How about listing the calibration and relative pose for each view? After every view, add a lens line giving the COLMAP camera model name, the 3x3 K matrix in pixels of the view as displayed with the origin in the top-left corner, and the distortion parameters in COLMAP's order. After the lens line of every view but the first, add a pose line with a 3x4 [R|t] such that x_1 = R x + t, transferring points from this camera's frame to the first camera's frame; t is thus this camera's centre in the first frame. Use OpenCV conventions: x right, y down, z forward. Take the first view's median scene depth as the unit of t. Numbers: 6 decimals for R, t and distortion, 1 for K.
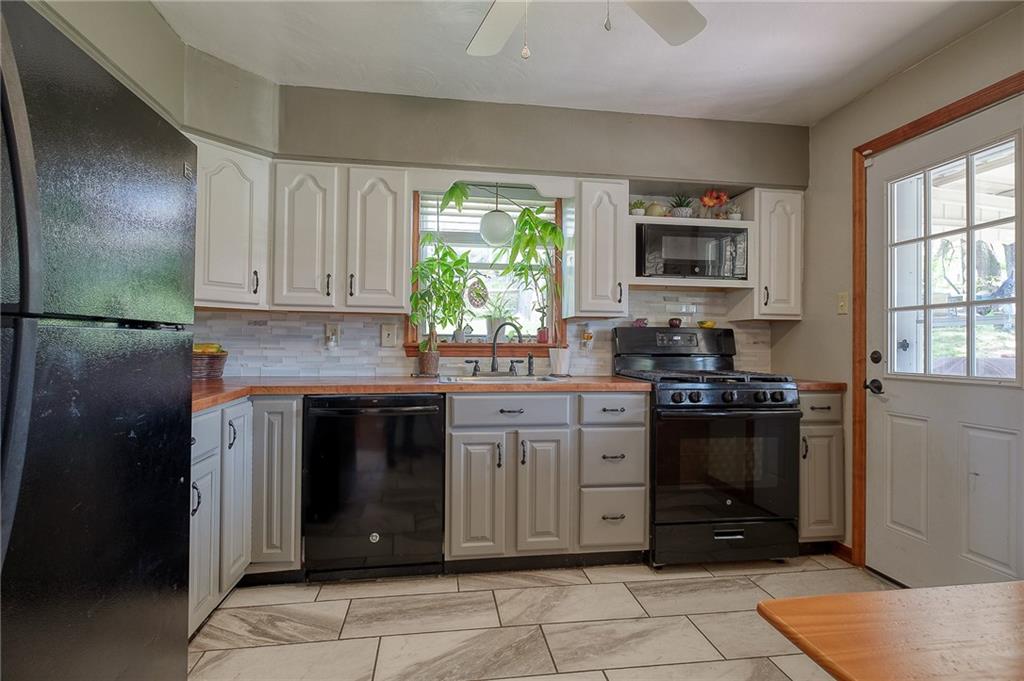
lens RADIAL K [[509.3, 0, 516.9], [0, 509.3, 339.7], [0, 0, 1]] dist [0.002468, 0.000106]
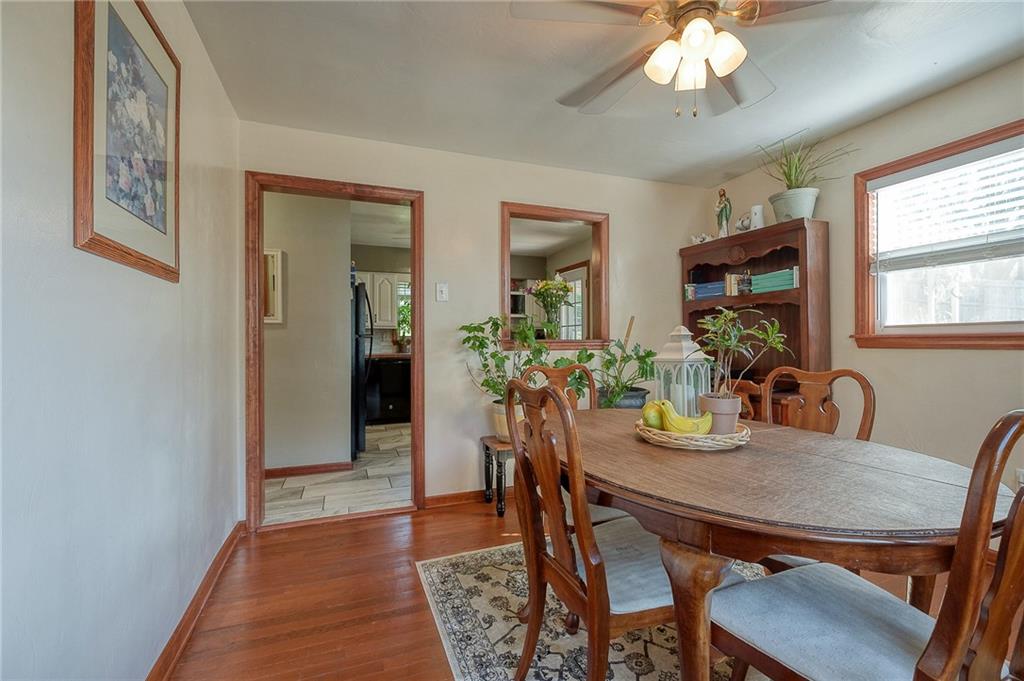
lens RADIAL K [[445.4, 0, 510.2], [0, 445.4, 339.9], [0, 0, 1]] dist [-0.001467, -0.000588]
pose [[0.978573, -0.014742, 0.205372, -0.105845], [0.013090, 0.999870, 0.009398, -0.006383], [-0.205484, -0.006508, 0.978639, -1.308995]]
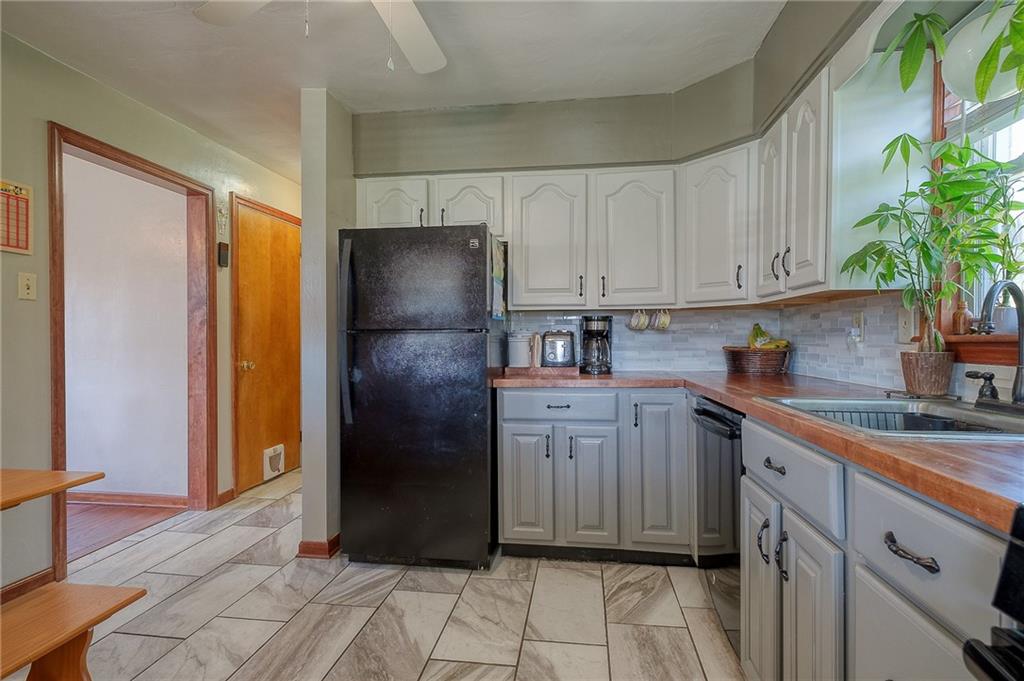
lens RADIAL K [[509.3, 0, 516.6], [0, 509.3, 342.0], [0, 0, 1]] dist [0.002468, 0.000106]
pose [[-0.286342, -0.004075, -0.958119, 0.478108], [0.010875, 0.999913, -0.007503, 0.012856], [0.958066, -0.012568, -0.286272, 0.764770]]
